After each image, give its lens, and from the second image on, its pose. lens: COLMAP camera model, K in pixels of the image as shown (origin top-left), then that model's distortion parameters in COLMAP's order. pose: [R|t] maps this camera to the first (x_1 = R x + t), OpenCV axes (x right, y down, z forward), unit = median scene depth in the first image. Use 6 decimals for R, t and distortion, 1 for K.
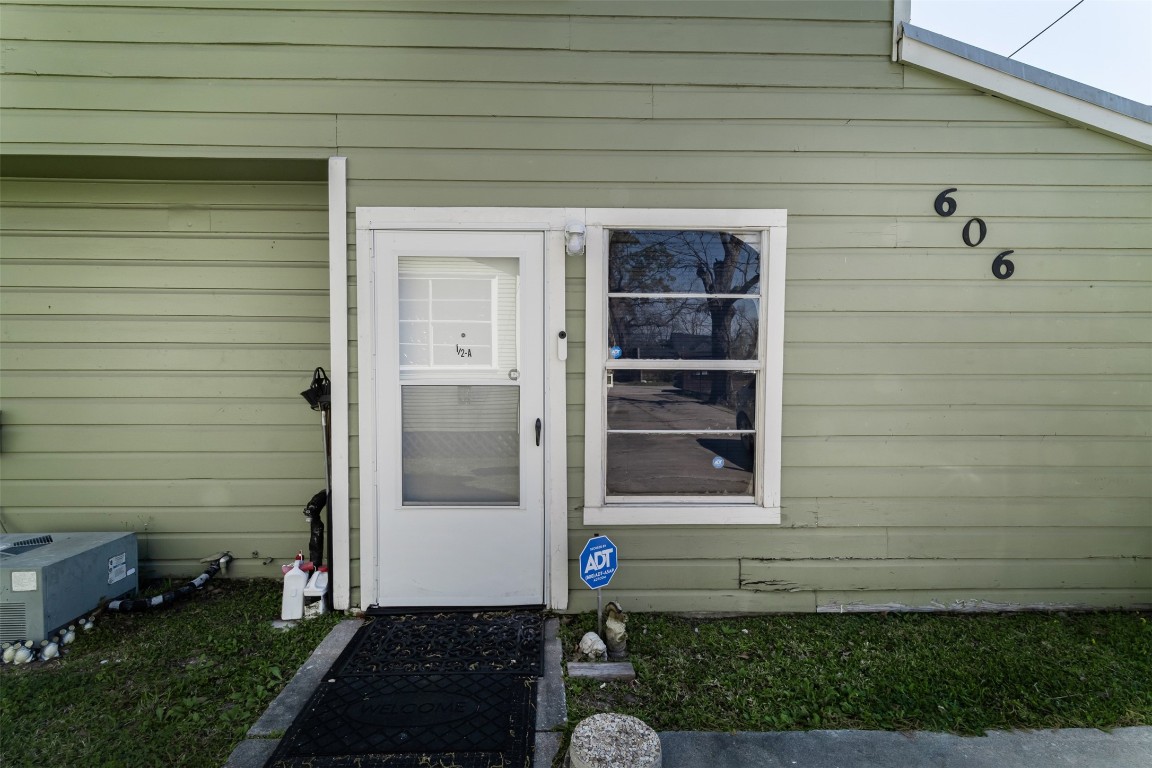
lens RADIAL K [[553.5, 0, 560.1], [0, 553.5, 389.9], [0, 0, 1]] dist [0.001969, 0.000315]
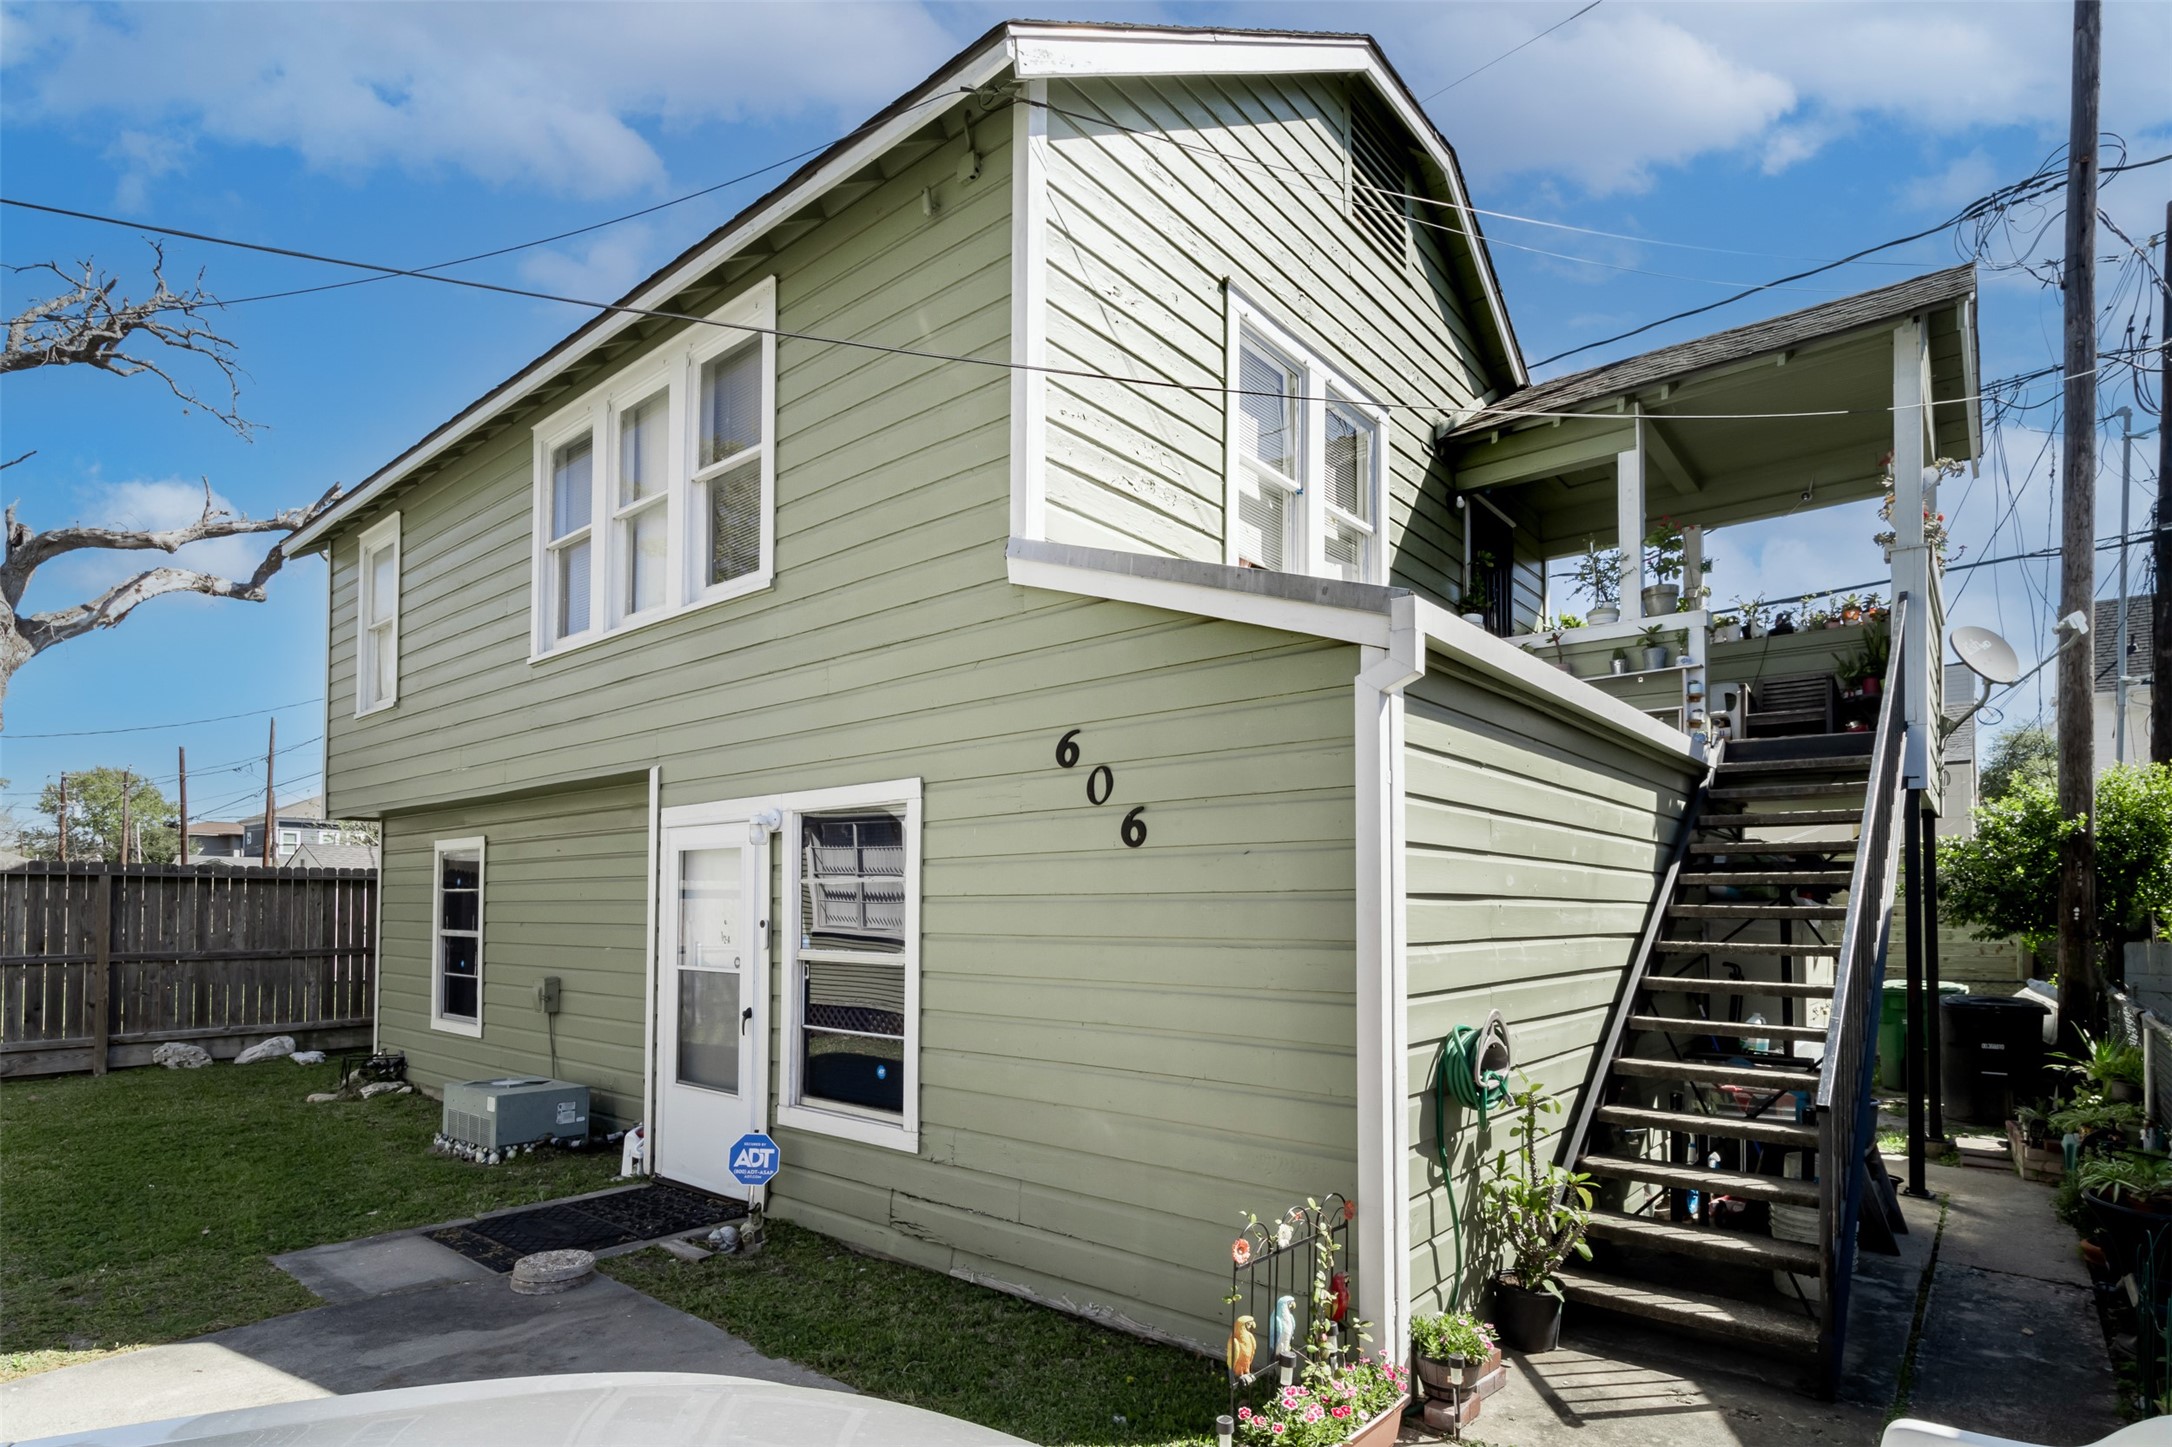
lens RADIAL K [[1093.3, 0, 1083.2], [0, 1093.3, 883.9], [0, 0, 1]] dist [-0.000082, -0.000161]
pose [[0.751987, -0.017671, -0.658941, 1.676973], [-0.029370, 0.997750, -0.060274, -0.067933], [0.658523, 0.064678, 0.749776, -0.082411]]
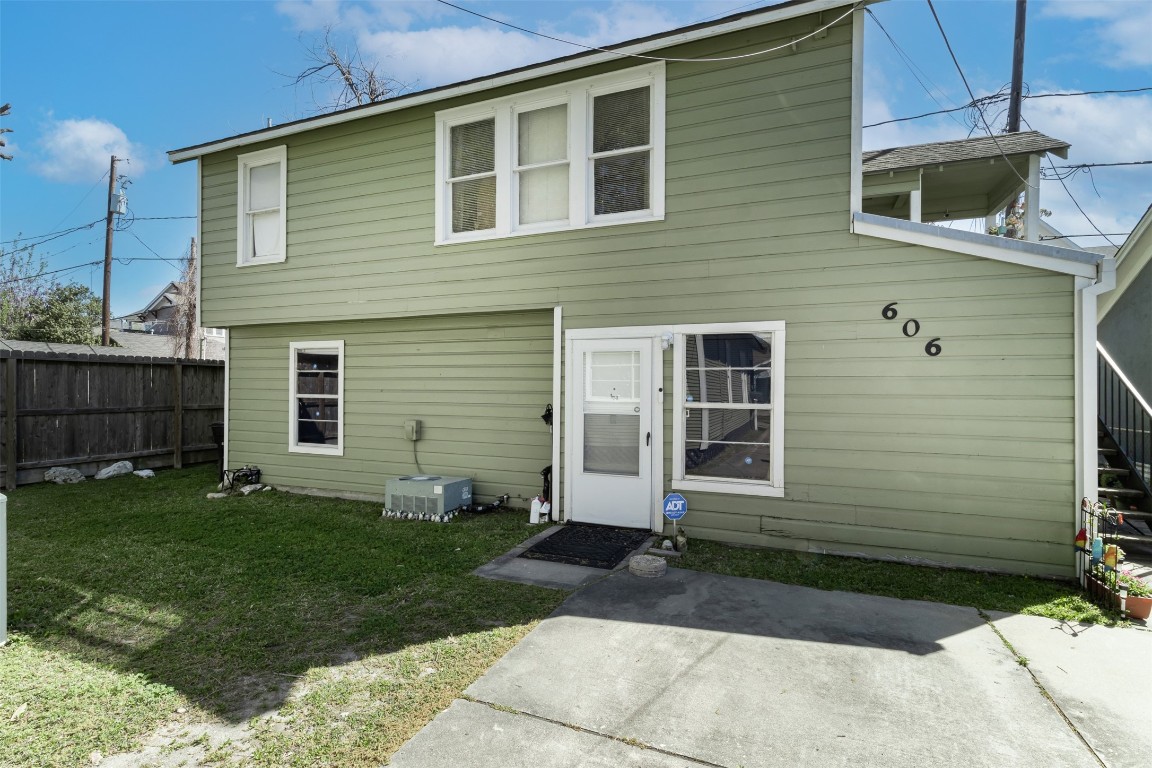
lens RADIAL K [[553.5, 0, 560.1], [0, 553.5, 389.9], [0, 0, 1]] dist [0.001969, 0.000315]
pose [[0.911524, 0.004594, -0.411222, 0.476330], [-0.021763, 0.999075, -0.037079, -0.018250], [0.410671, 0.042748, 0.910781, -0.913040]]
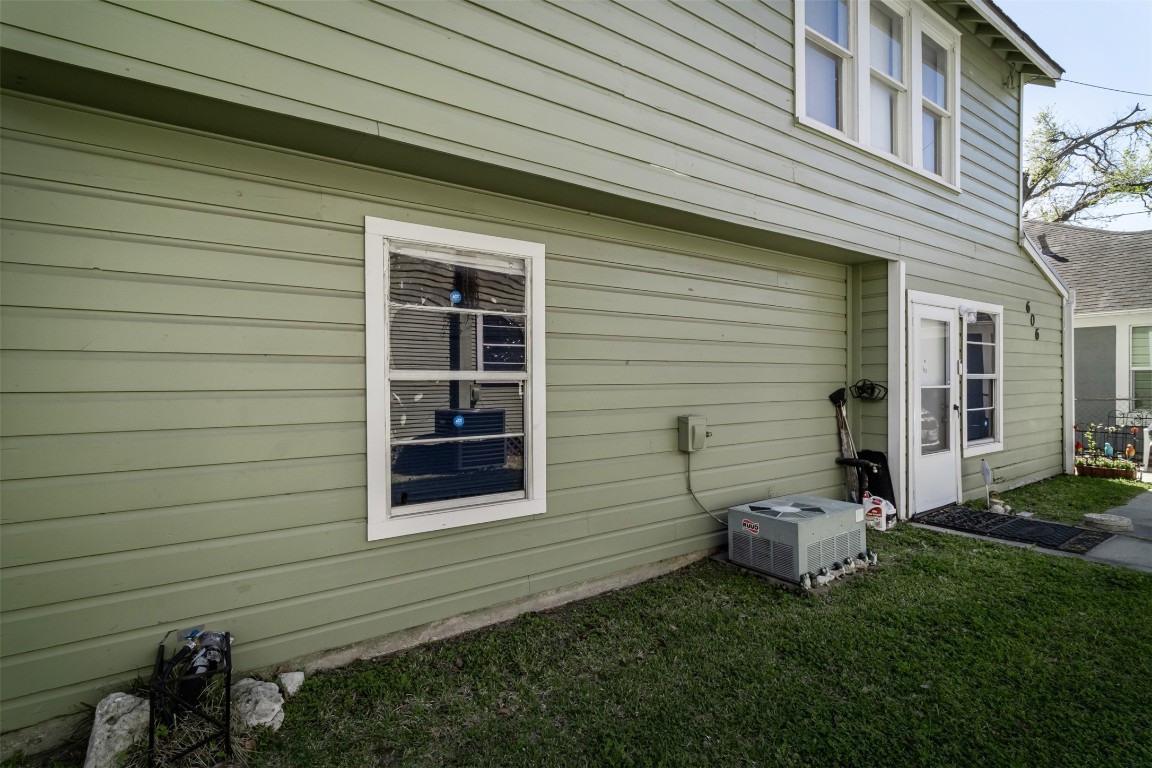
lens RADIAL K [[530.3, 0, 576.0], [0, 530.3, 384.0], [0, 0, 1]] dist [-0.018196, -0.000049]
pose [[0.851492, -0.013324, 0.524199, -2.105265], [0.029968, 0.999280, -0.023280, -0.017284], [-0.523511, 0.035533, 0.851278, 0.125766]]
